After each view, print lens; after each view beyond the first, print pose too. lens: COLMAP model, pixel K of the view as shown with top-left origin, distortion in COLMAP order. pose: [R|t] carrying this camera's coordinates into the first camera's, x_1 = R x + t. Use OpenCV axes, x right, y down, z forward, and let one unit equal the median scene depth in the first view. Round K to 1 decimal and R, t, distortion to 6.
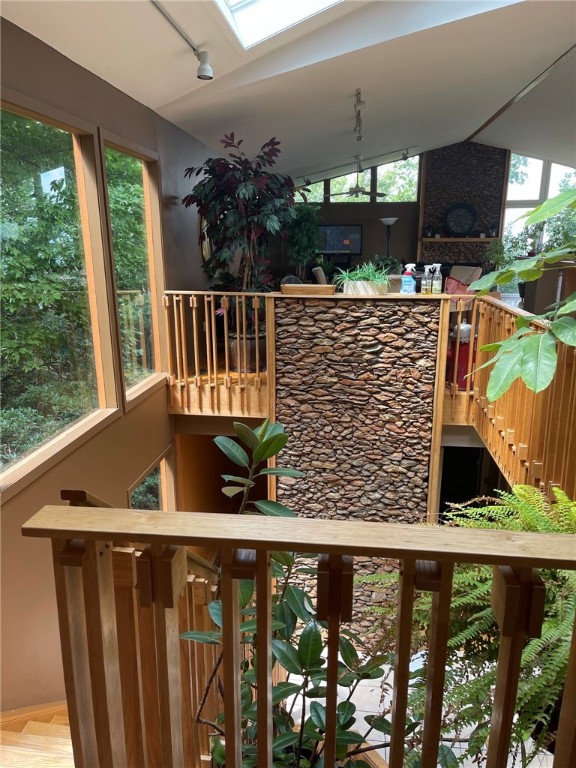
lens RADIAL K [[581.9, 0, 290.0], [0, 581.9, 386.3], [0, 0, 1]] dist [0.030807, -0.001560]
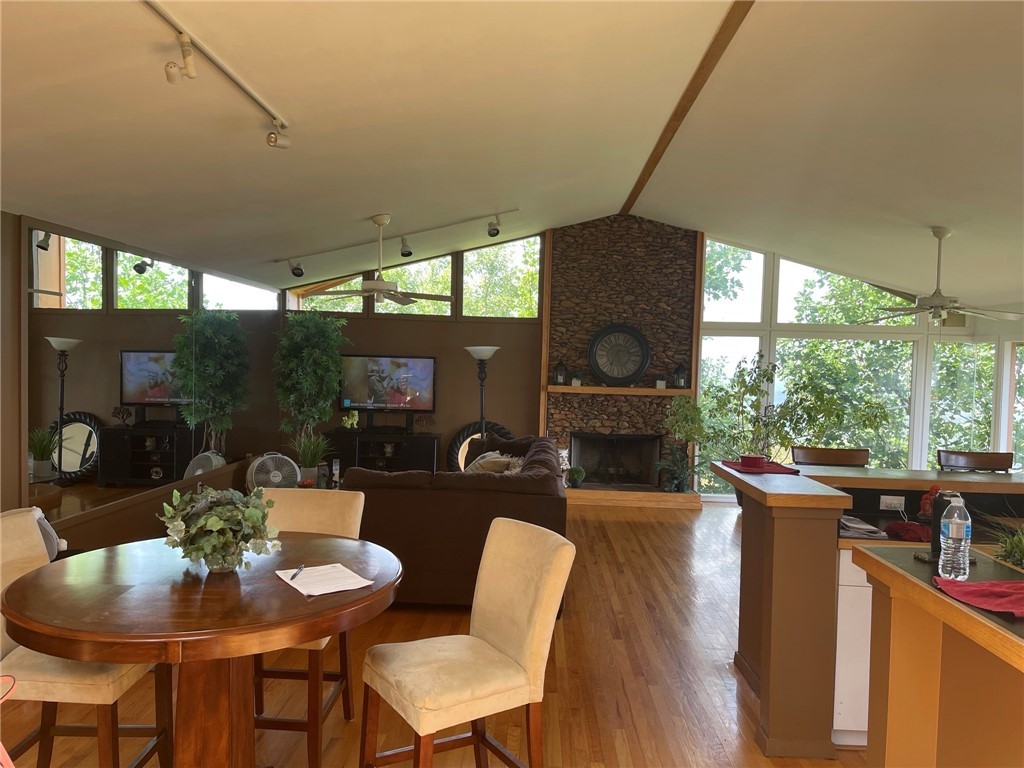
lens RADIAL K [[775.8, 0, 508.3], [0, 775.8, 386.2], [0, 0, 1]] dist [0.030807, -0.001560]
pose [[0.996975, 0.027603, 0.072660, 0.143573], [-0.011332, 0.976446, -0.215465, -0.105805], [-0.076896, 0.213990, 0.973805, 0.337390]]
